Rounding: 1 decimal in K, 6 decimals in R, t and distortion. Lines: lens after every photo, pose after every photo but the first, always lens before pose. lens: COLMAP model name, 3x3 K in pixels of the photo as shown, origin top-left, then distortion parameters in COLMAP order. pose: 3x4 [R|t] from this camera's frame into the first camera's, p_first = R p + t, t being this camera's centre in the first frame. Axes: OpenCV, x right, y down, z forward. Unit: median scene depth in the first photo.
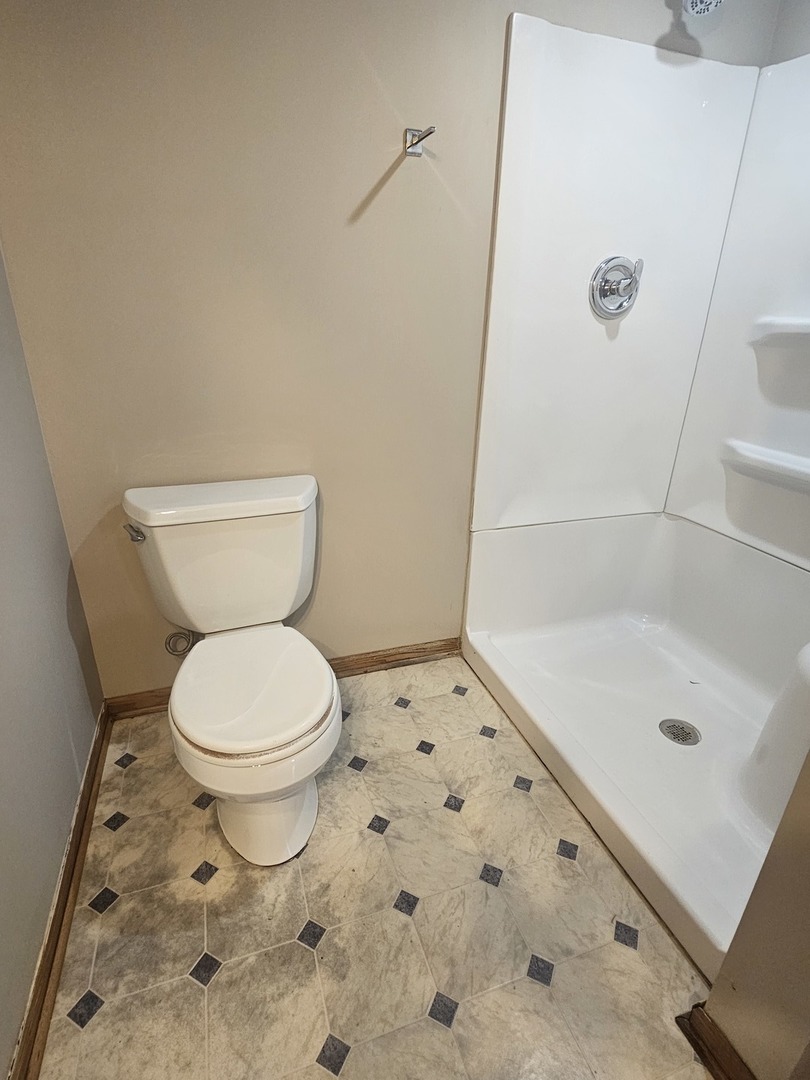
lens RADIAL K [[546.1, 0, 405.0], [0, 546.1, 540.0], [0, 0, 1]] dist [-0.000078, 0.001098]
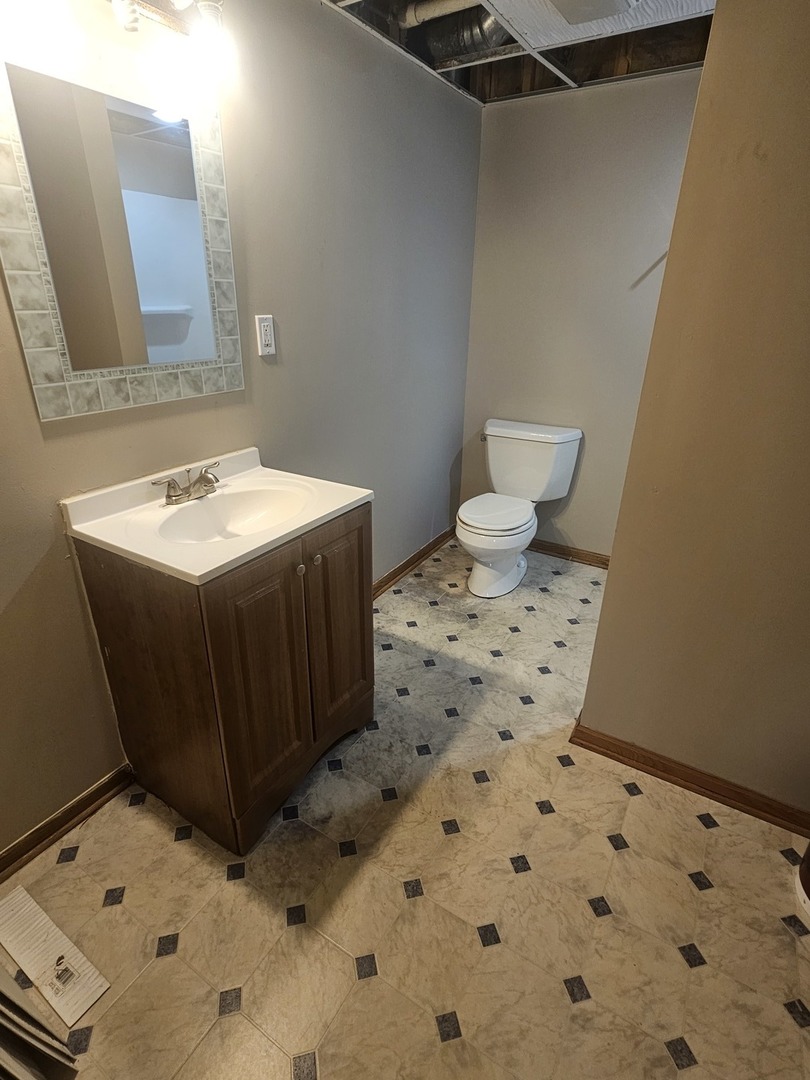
lens RADIAL K [[546.1, 0, 405.0], [0, 546.1, 540.0], [0, 0, 1]] dist [-0.000078, 0.001098]
pose [[0.633820, 0.303308, -0.711531, 1.037508], [-0.297559, 0.944728, 0.137653, 0.177171], [0.713954, 0.124475, 0.689040, -0.706605]]
